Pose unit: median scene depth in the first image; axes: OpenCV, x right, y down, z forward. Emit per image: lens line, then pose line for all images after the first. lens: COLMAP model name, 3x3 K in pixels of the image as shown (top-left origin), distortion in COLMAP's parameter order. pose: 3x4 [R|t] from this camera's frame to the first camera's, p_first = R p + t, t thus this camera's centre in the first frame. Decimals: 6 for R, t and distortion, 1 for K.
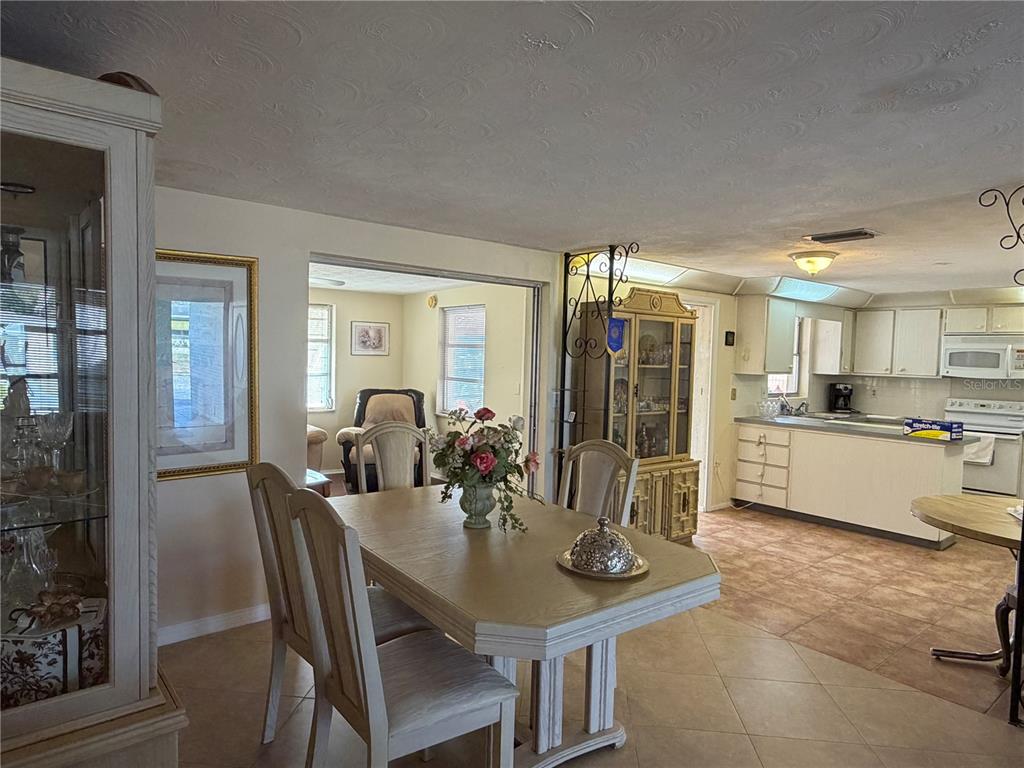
lens RADIAL K [[625.9, 0, 509.2], [0, 625.9, 384.1], [0, 0, 1]] dist [-0.001276, 0.000873]
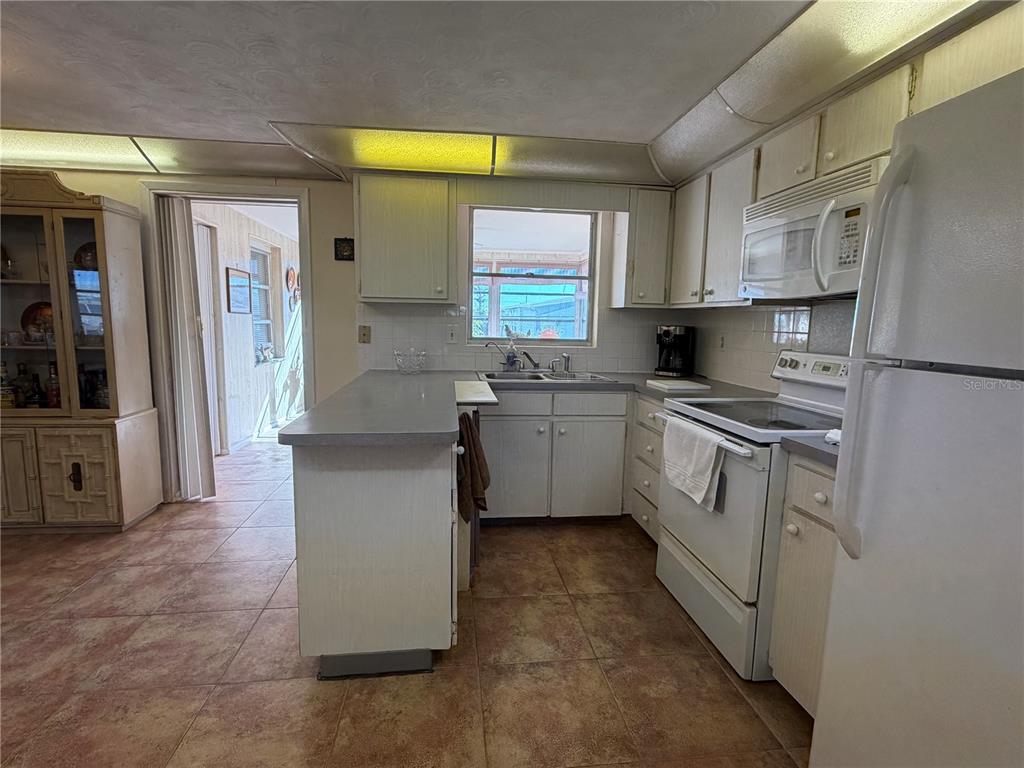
lens RADIAL K [[505.9, 0, 509.5], [0, 505.9, 383.8], [0, 0, 1]] dist [0.000283, -0.000402]
pose [[0.841292, 0.058415, -0.537415, 1.007342], [-0.022140, 0.997034, 0.073715, 0.032734], [0.540127, -0.050118, 0.840090, 0.806663]]
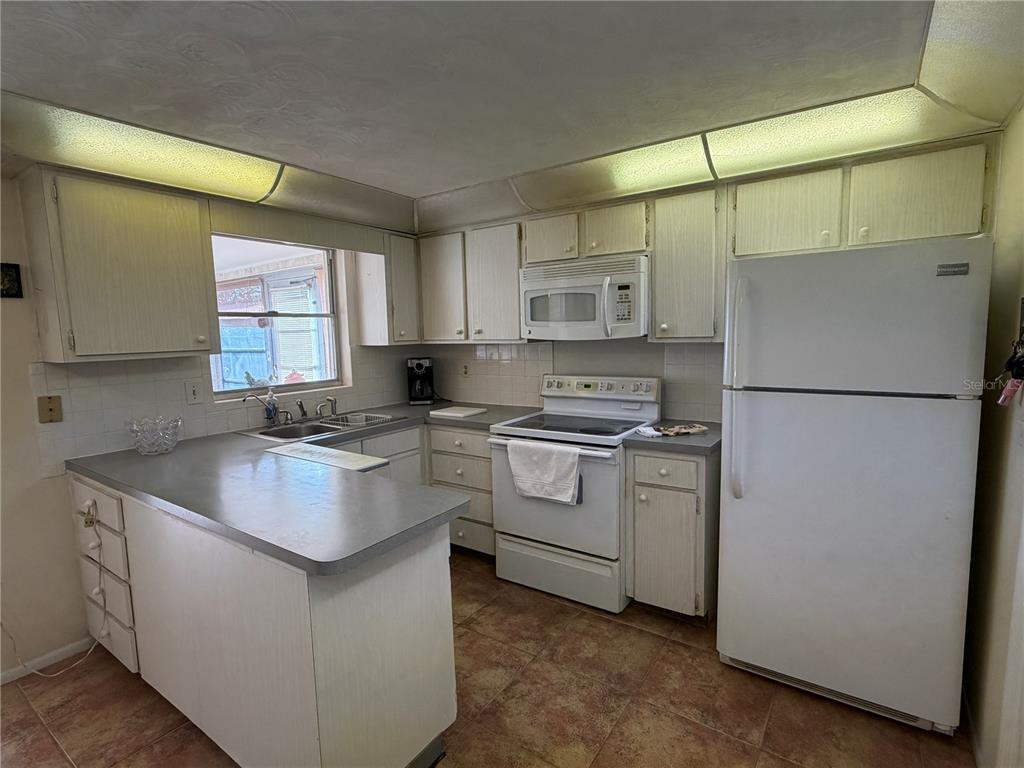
lens RADIAL K [[506.1, 0, 512.0], [0, 506.1, 384.0], [0, 0, 1]] dist [-0.000453, -0.000389]
pose [[0.961867, -0.080044, 0.261543, 0.745159], [0.064078, 0.995555, 0.069026, -0.006721], [-0.265905, -0.049635, 0.962721, 0.737851]]
